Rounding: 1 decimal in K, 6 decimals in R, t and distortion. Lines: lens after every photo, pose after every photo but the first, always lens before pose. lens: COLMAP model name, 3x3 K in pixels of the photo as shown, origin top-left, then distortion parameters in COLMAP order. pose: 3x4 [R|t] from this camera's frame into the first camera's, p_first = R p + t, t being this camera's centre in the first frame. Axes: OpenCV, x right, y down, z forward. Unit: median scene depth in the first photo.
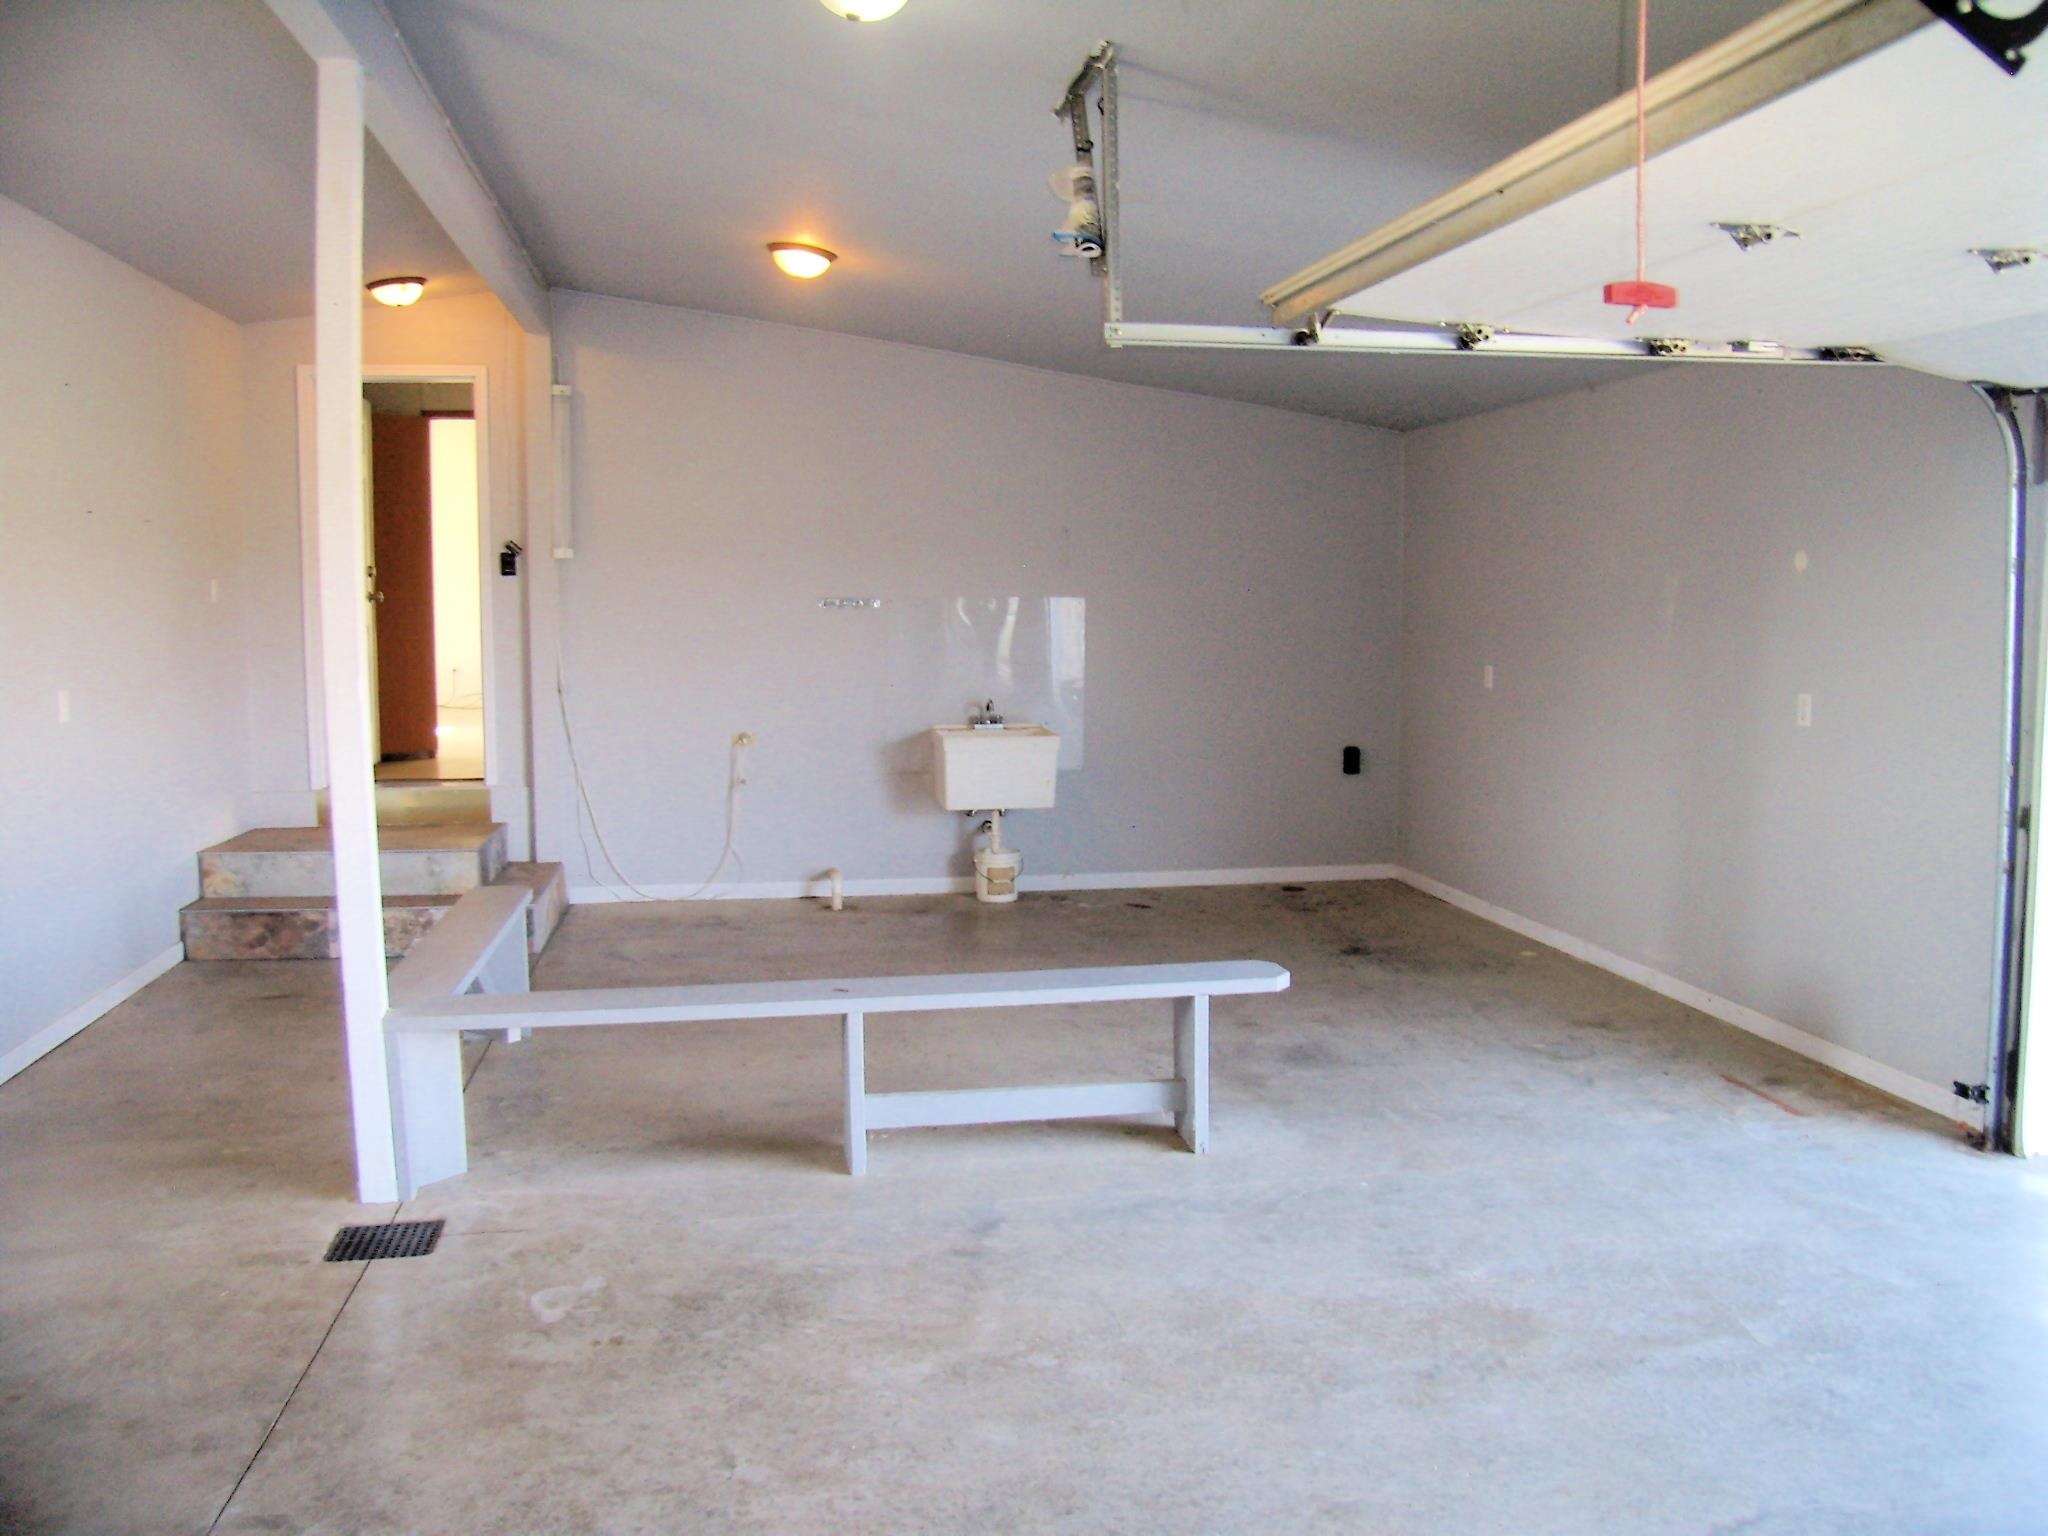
lens RADIAL K [[1708.8, 0, 1049.8], [0, 1708.8, 763.2], [0, 0, 1]] dist [-0.166545, 0.161743]
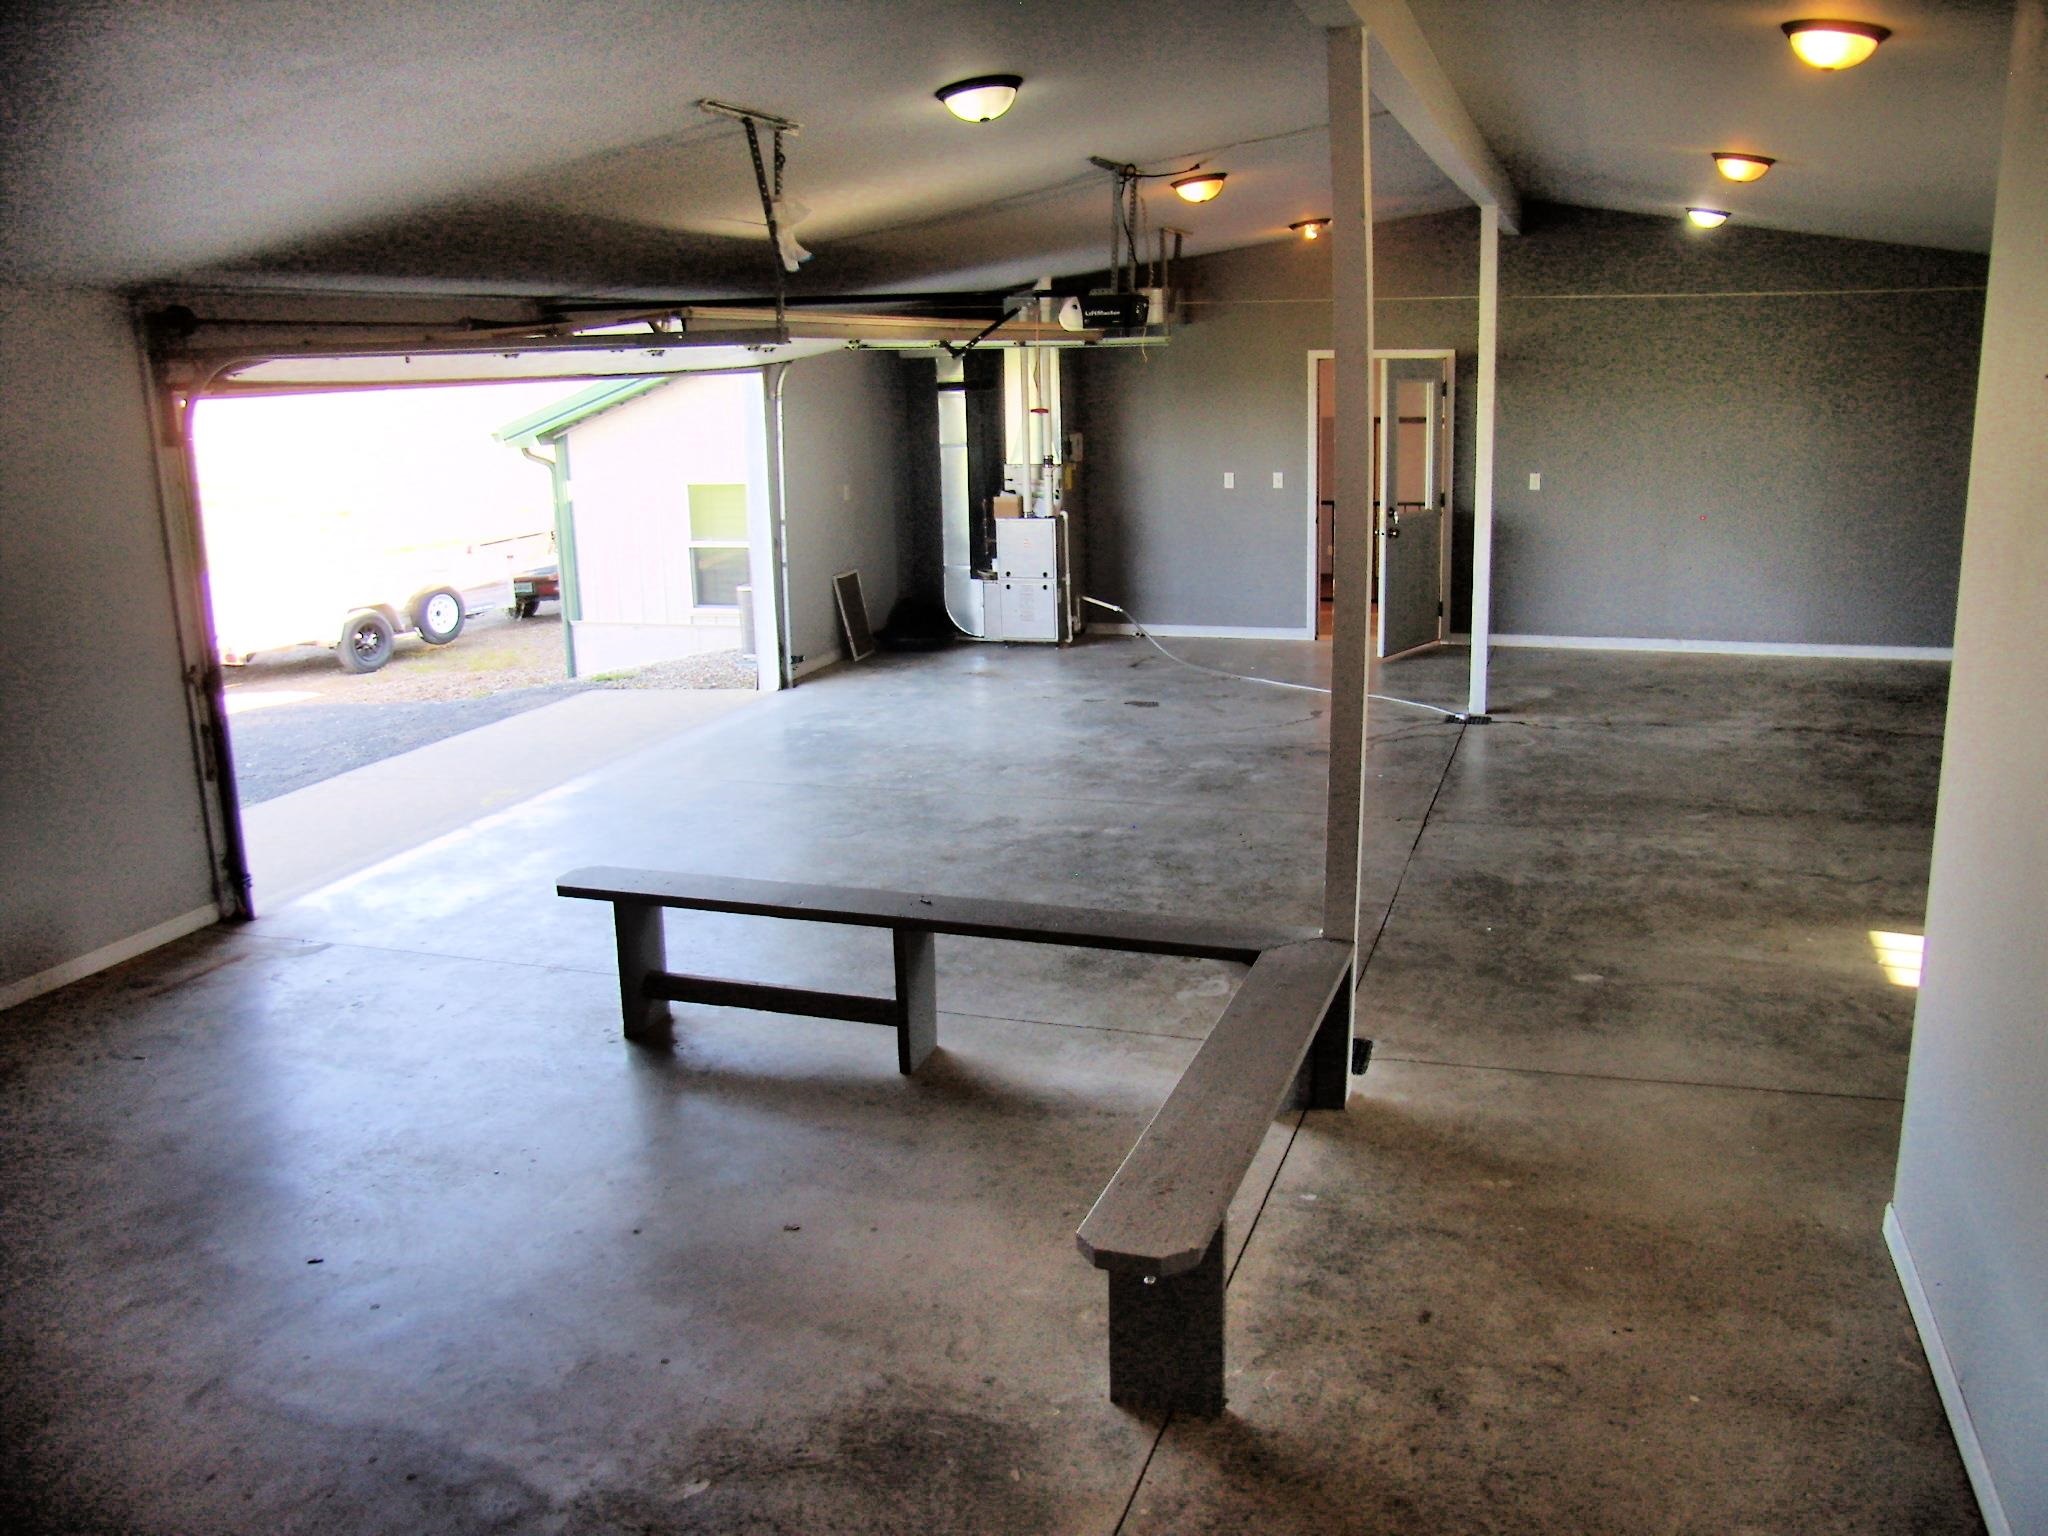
lens RADIAL K [[1708.8, 0, 1049.8], [0, 1708.8, 763.2], [0, 0, 1]] dist [-0.166545, 0.161743]
pose [[-0.880444, -0.087125, 0.466077, -0.807183], [0.070966, 0.947687, 0.311211, -0.335053], [-0.468809, 0.307080, -0.828203, 2.123895]]
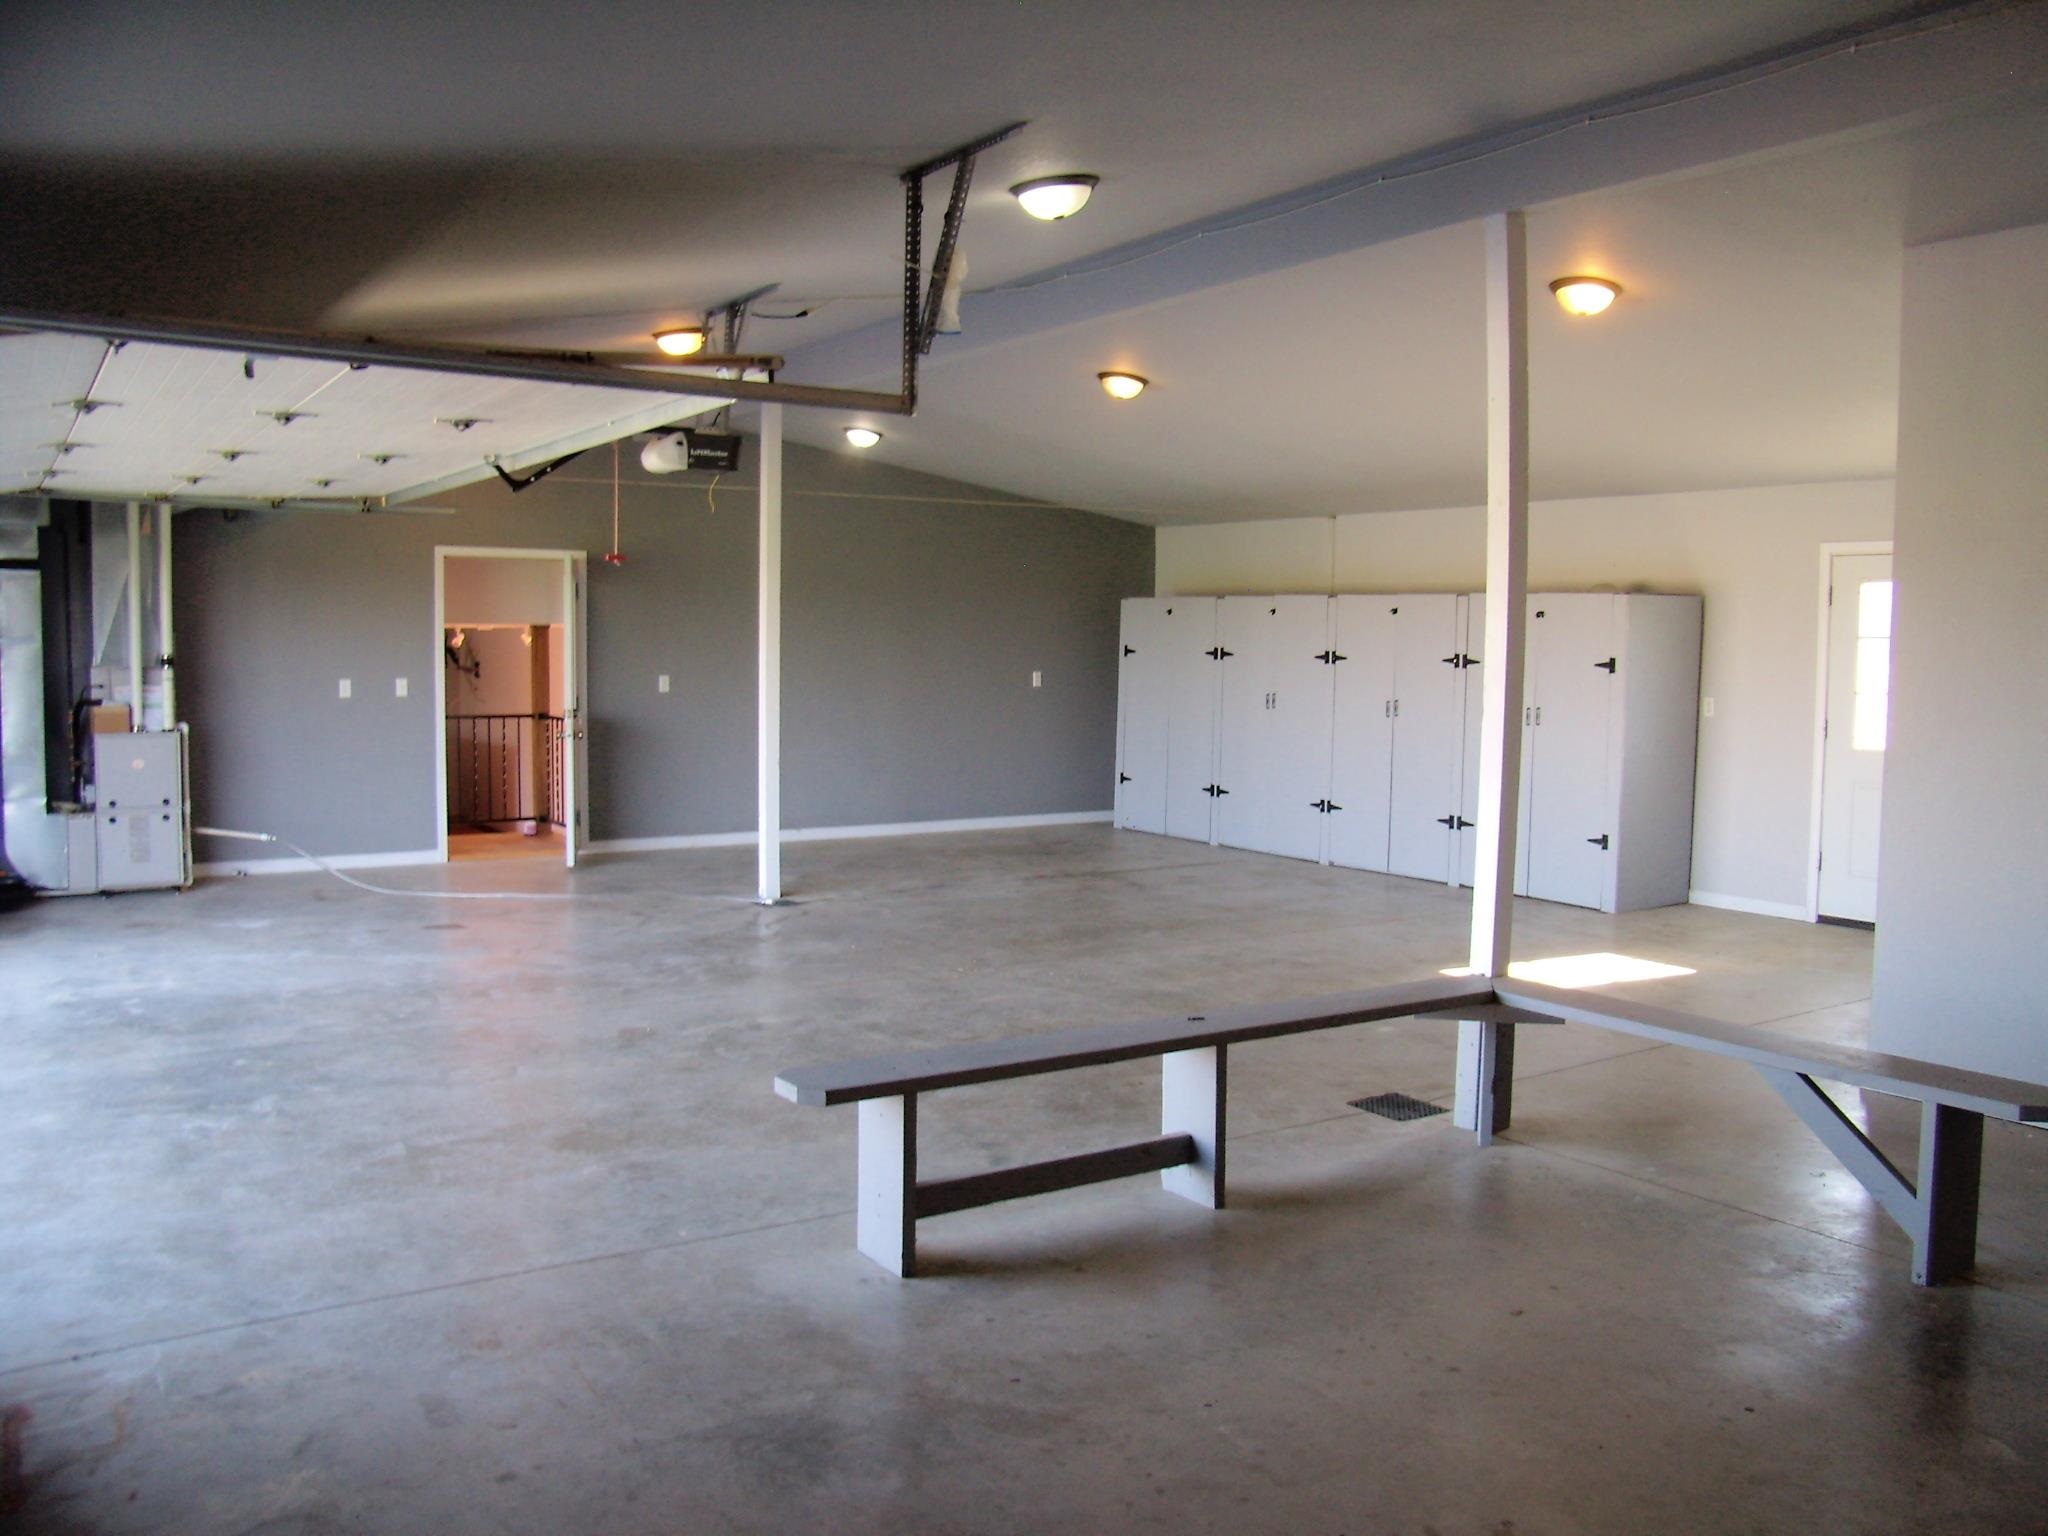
lens RADIAL K [[1708.8, 0, 1049.8], [0, 1708.8, 763.2], [0, 0, 1]] dist [-0.166545, 0.161743]
pose [[-0.919836, 0.020927, -0.391745, 0.407553], [-0.046672, 0.985647, 0.162240, -0.205902], [0.389518, 0.167517, -0.905657, 2.136186]]
